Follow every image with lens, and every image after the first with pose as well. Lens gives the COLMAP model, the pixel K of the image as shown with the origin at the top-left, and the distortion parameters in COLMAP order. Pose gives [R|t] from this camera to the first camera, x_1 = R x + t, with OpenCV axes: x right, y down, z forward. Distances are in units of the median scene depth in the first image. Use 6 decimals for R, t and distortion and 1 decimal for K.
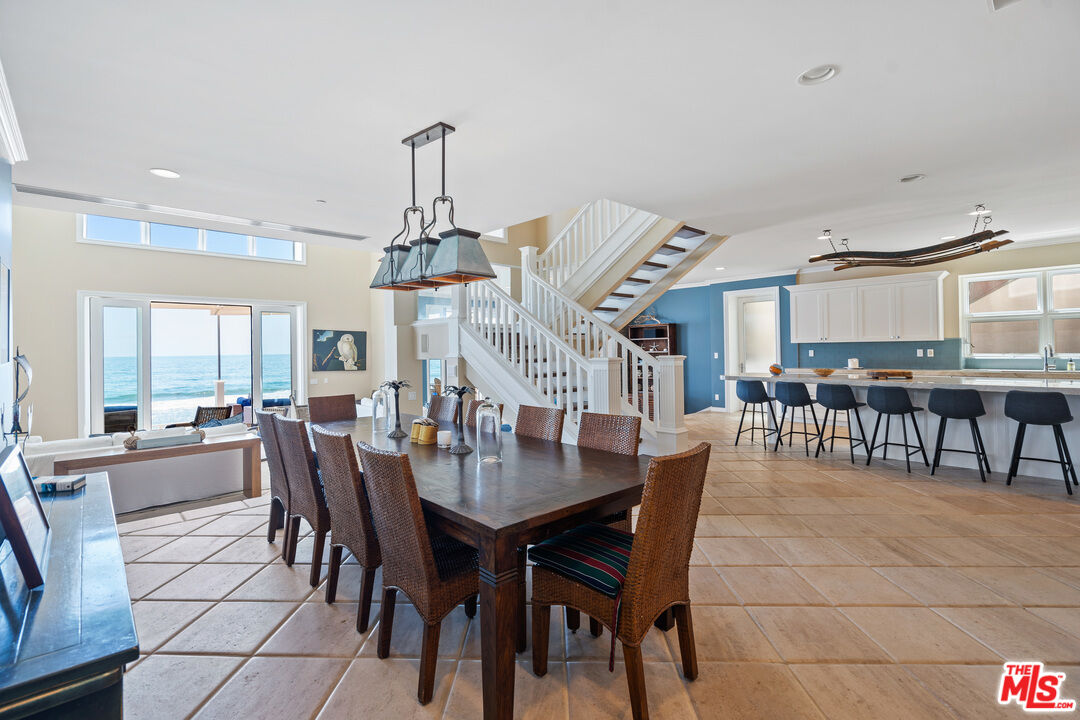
lens RADIAL K [[476.2, 0, 541.8], [0, 476.2, 346.5], [0, 0, 1]] dist [0.001464, -0.000276]
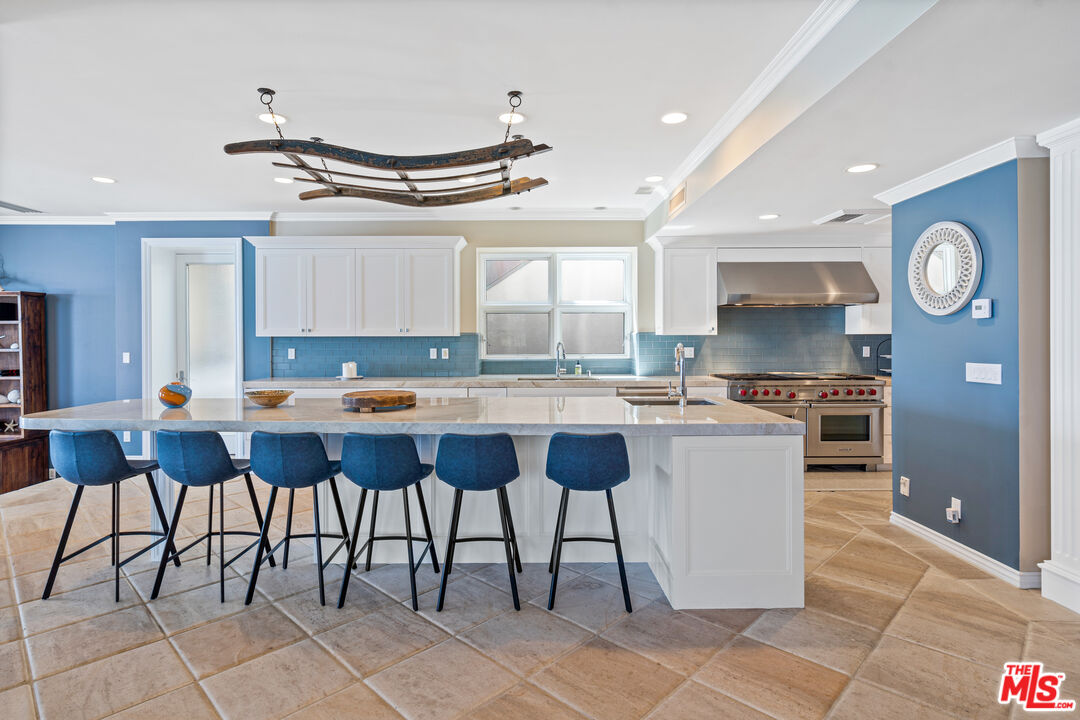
lens RADIAL K [[582.5, 0, 538.0], [0, 582.5, 350.7], [0, 0, 1]] dist [-0.000318, -0.000218]
pose [[0.669931, -0.006183, 0.742398, 0.290684], [-0.011164, 0.999768, 0.018400, -0.008784], [-0.742339, -0.020615, 0.669707, 0.348759]]
